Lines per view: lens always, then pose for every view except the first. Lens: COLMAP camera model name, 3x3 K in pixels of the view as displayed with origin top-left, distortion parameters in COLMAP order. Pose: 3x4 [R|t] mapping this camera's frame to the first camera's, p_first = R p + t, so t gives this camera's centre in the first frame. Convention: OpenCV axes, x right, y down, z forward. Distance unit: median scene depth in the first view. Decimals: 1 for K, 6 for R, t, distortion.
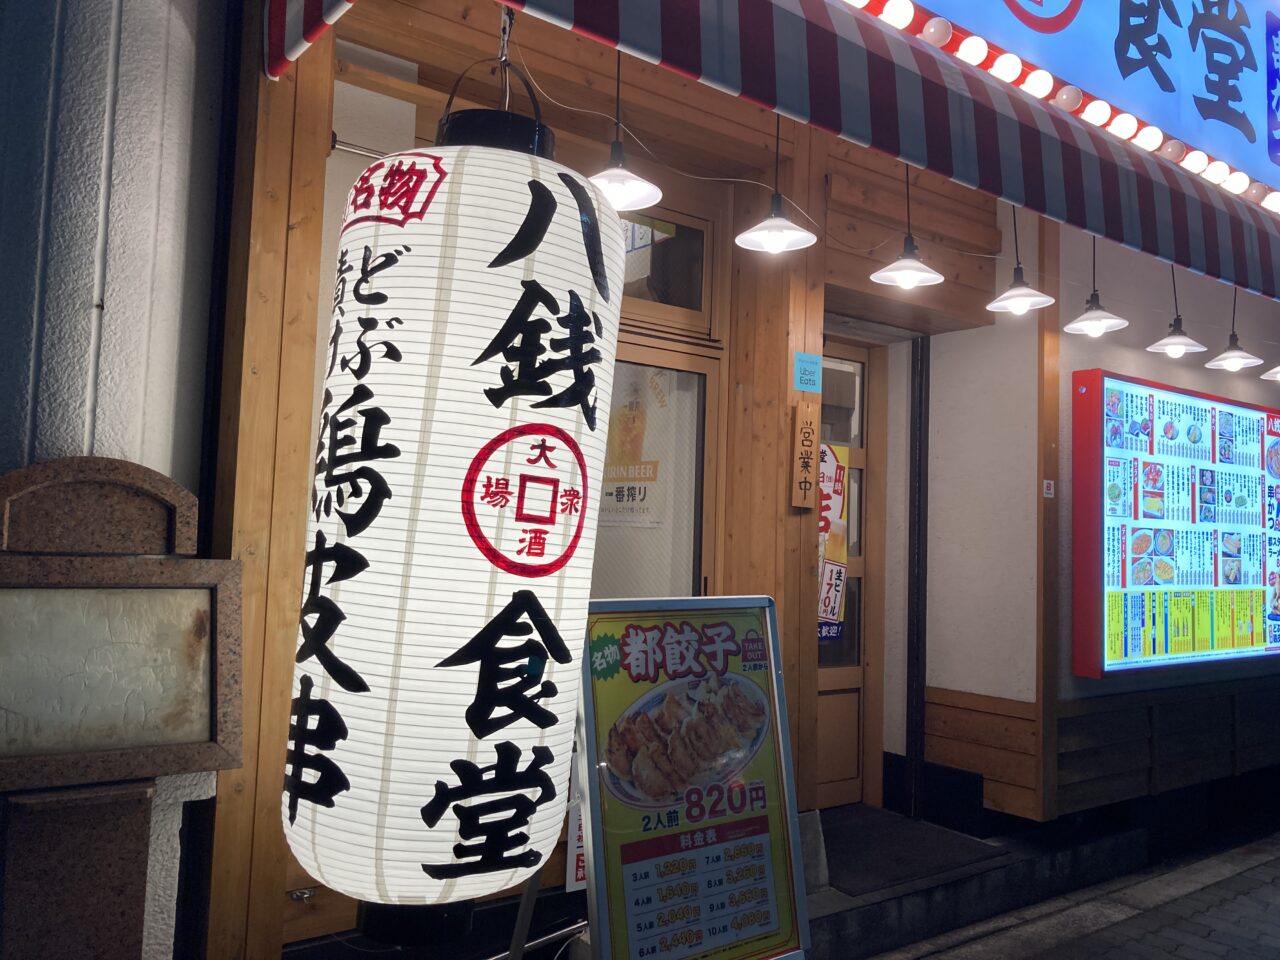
lens RADIAL K [[1025.7, 0, 640.0], [0, 1025.7, 480.0], [0, 0, 1]] dist [0.004344, 0.002932]
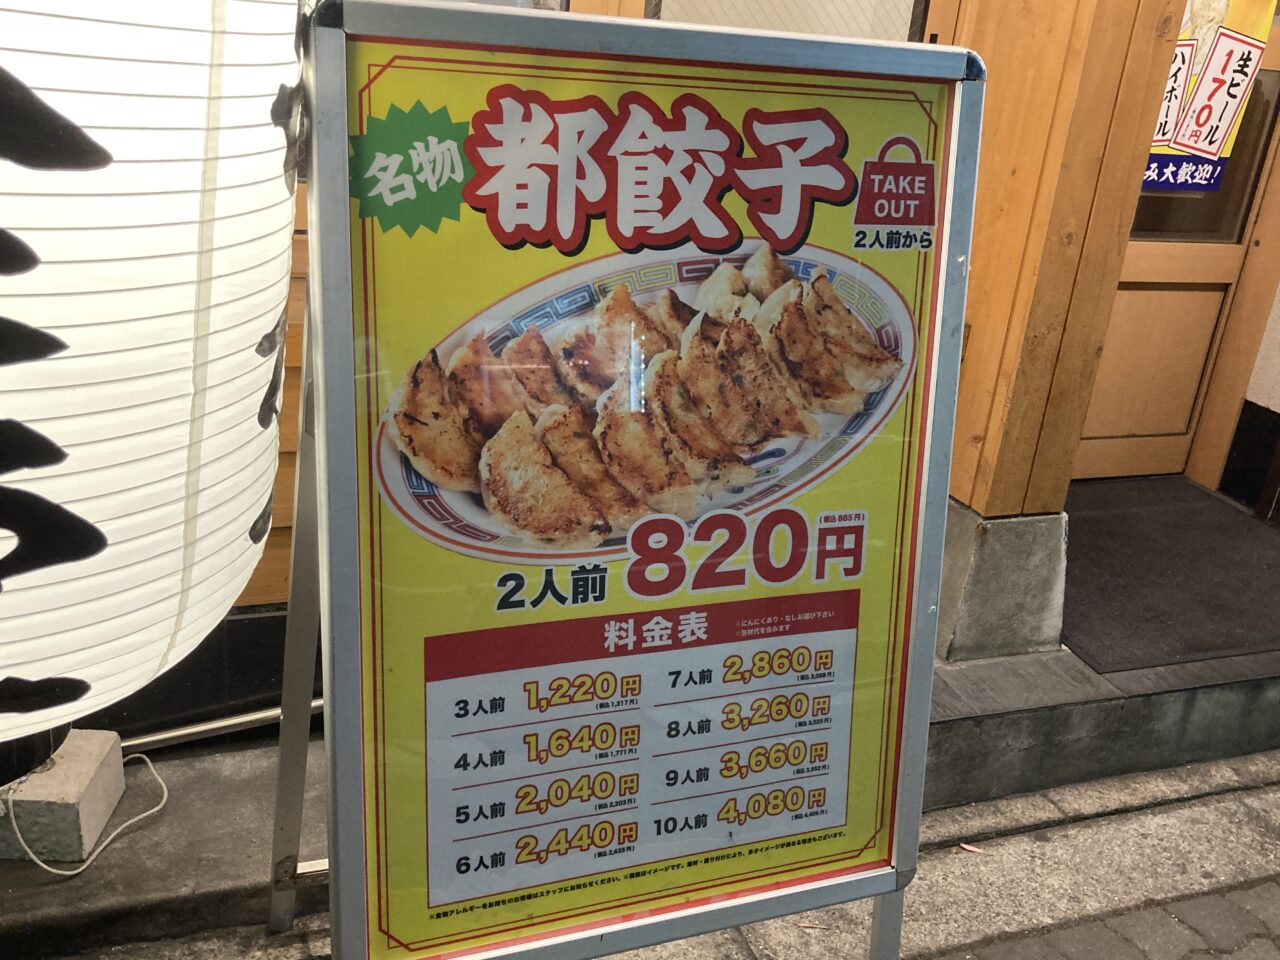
lens RADIAL K [[1108.8, 0, 640.5], [0, 1108.8, 439.8], [0, 0, 1]] dist [0.122464, -0.111153]
pose [[0.952595, 0.160276, -0.258600, 0.148117], [-0.046627, 0.916854, 0.396491, 0.092056], [0.300647, -0.365638, 0.880863, 0.593804]]
